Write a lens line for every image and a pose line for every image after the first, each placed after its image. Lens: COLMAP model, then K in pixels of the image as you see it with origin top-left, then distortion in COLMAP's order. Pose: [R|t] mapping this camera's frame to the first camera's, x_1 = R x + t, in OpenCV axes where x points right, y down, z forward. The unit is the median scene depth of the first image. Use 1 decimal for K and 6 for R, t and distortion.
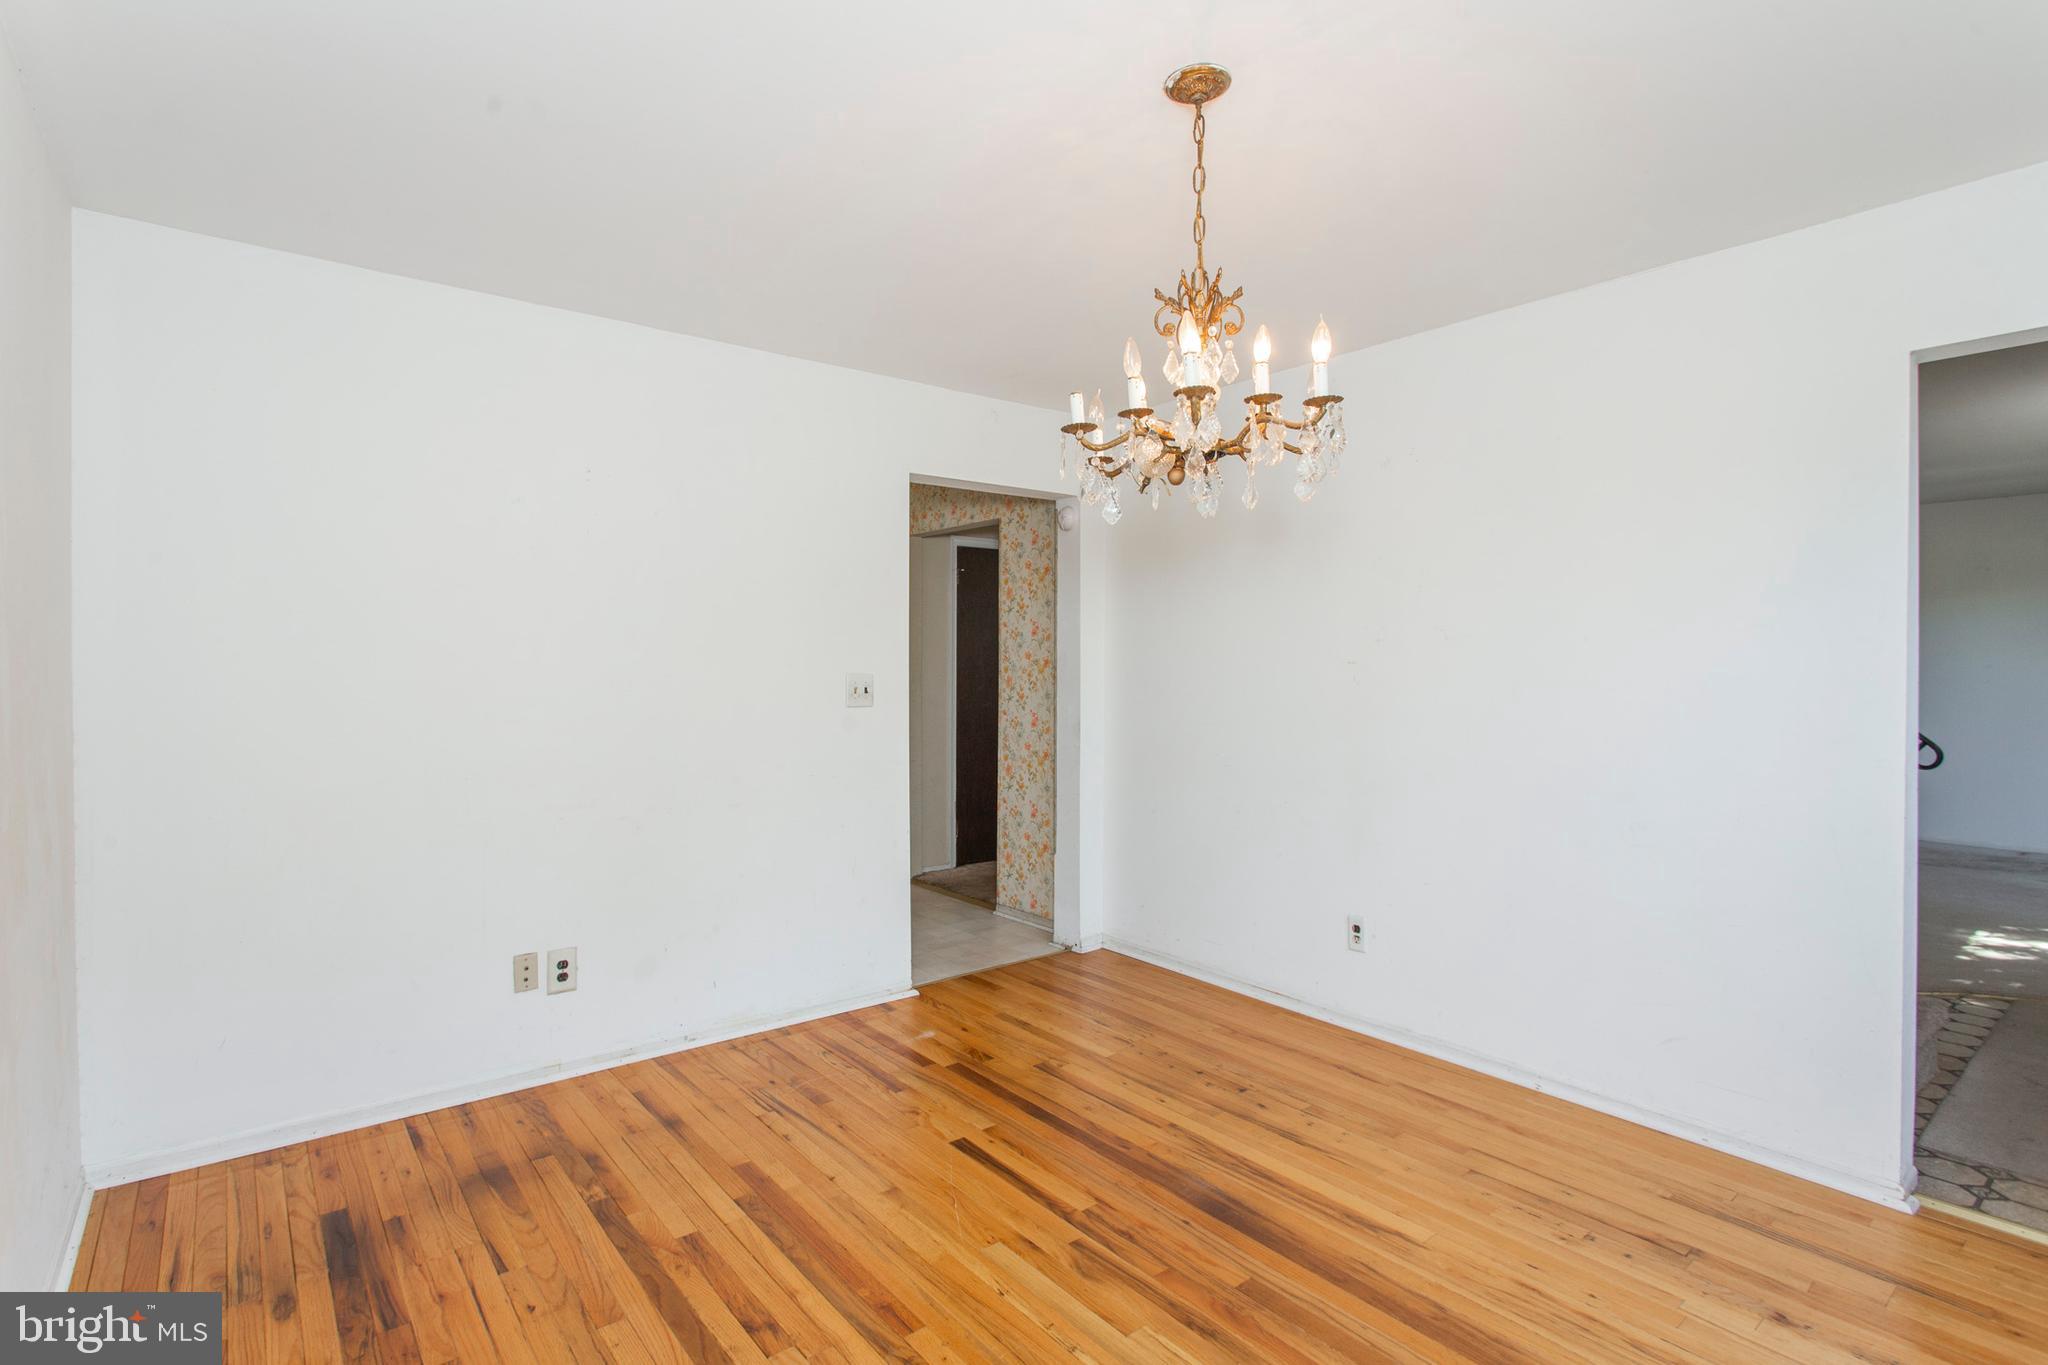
lens RADIAL K [[995.6, 0, 1020.0], [0, 995.6, 681.8], [0, 0, 1]] dist [-0.006275, 0.003548]
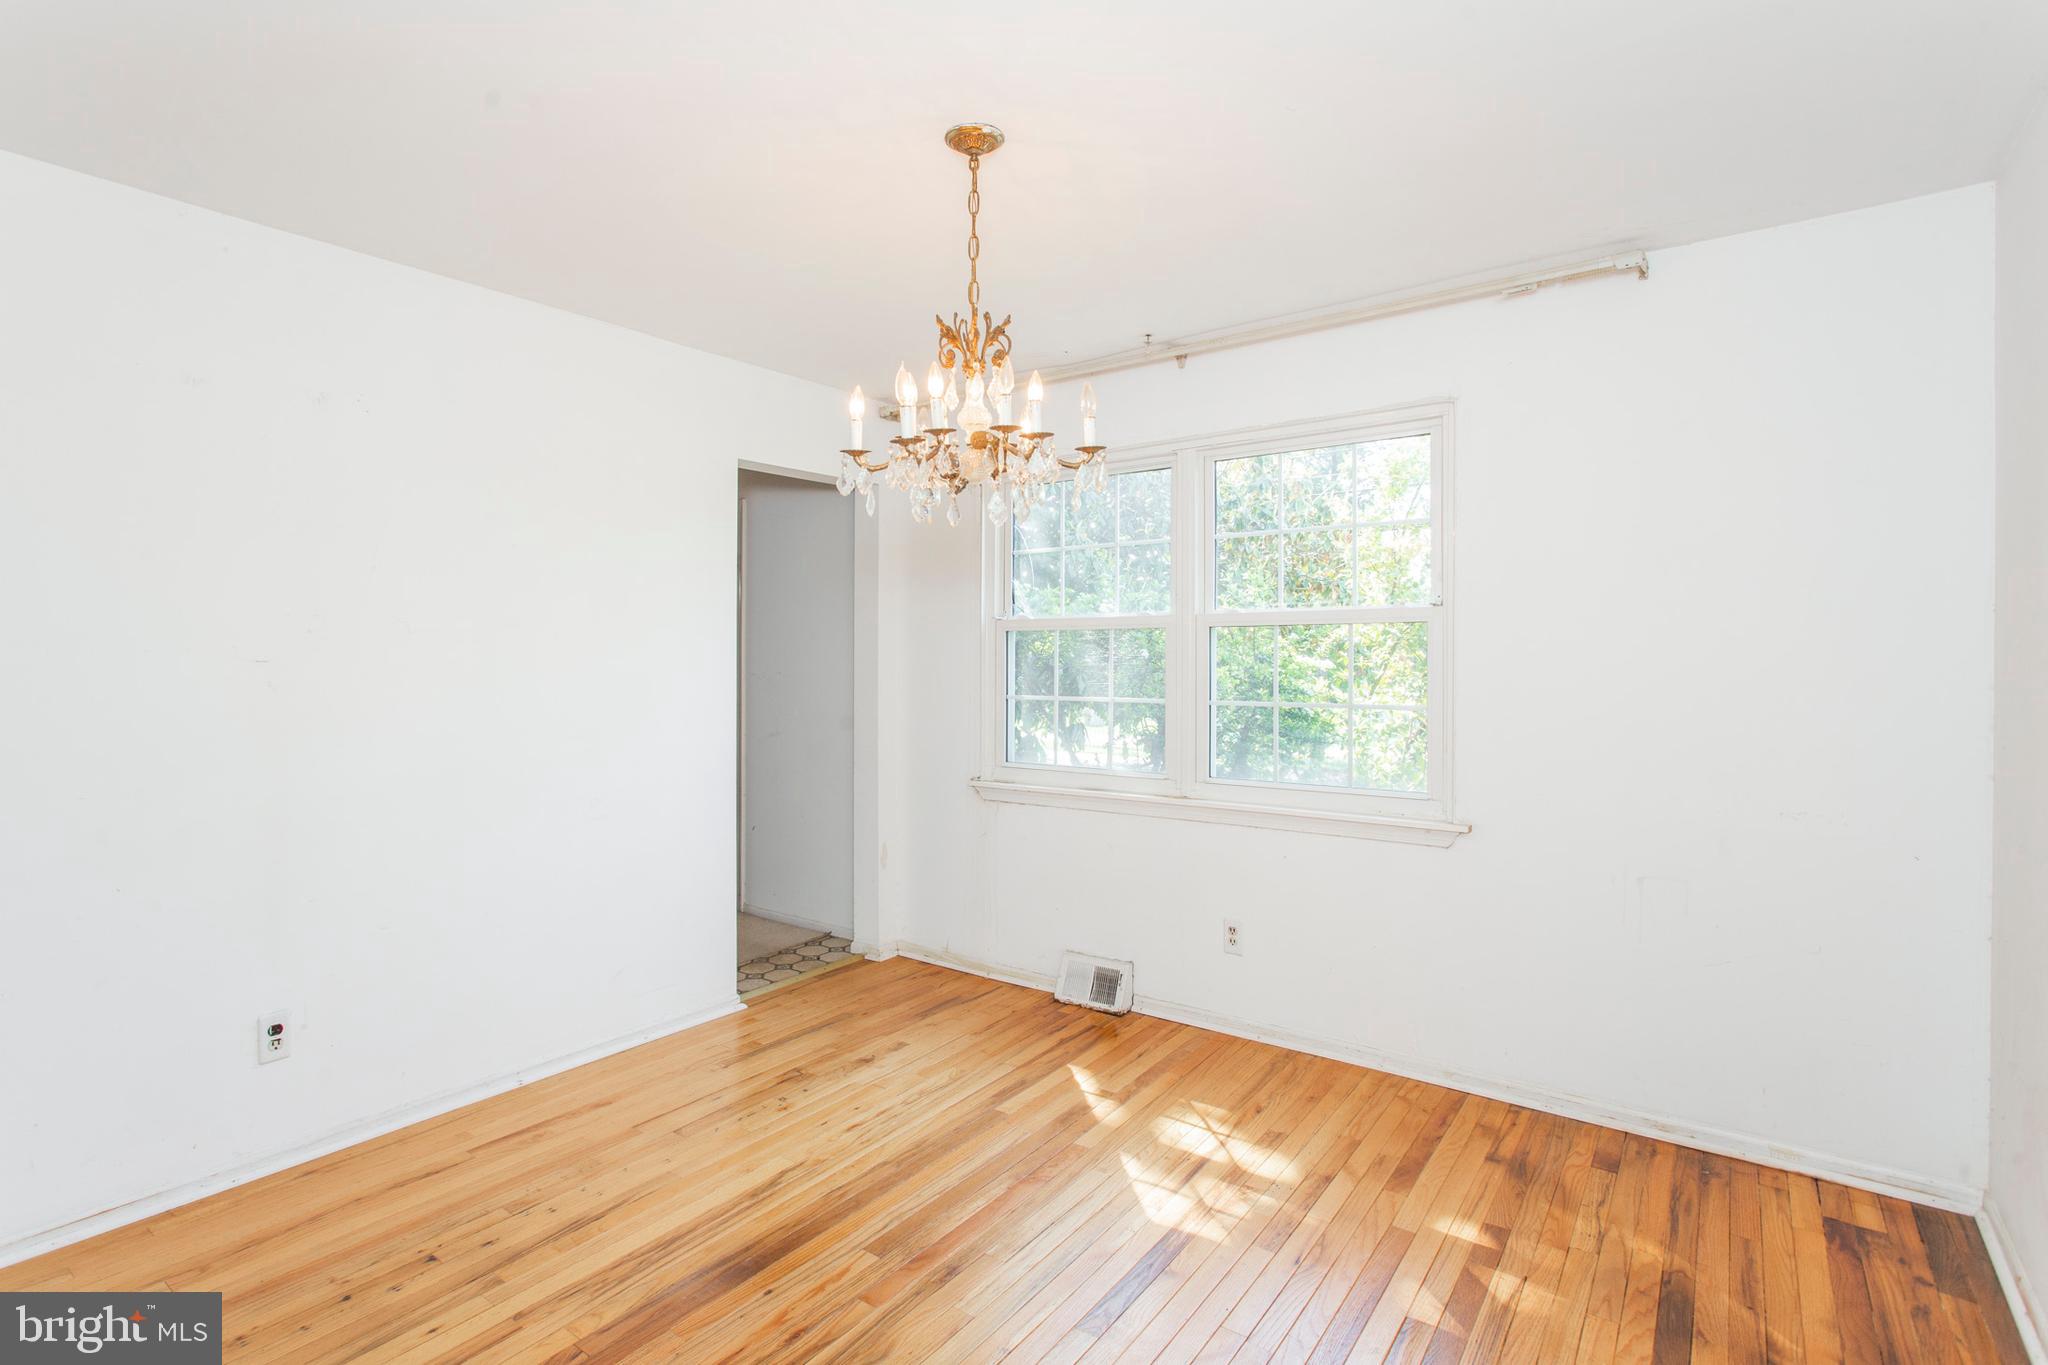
lens RADIAL K [[995.6, 0, 975.3], [0, 995.6, 648.2], [0, 0, 1]] dist [-0.006275, 0.003548]
pose [[-0.231656, 0.005847, 0.972780, -0.684291], [0.021067, 0.999778, -0.000992, -0.027761], [-0.972570, 0.020264, -0.231728, 0.927852]]
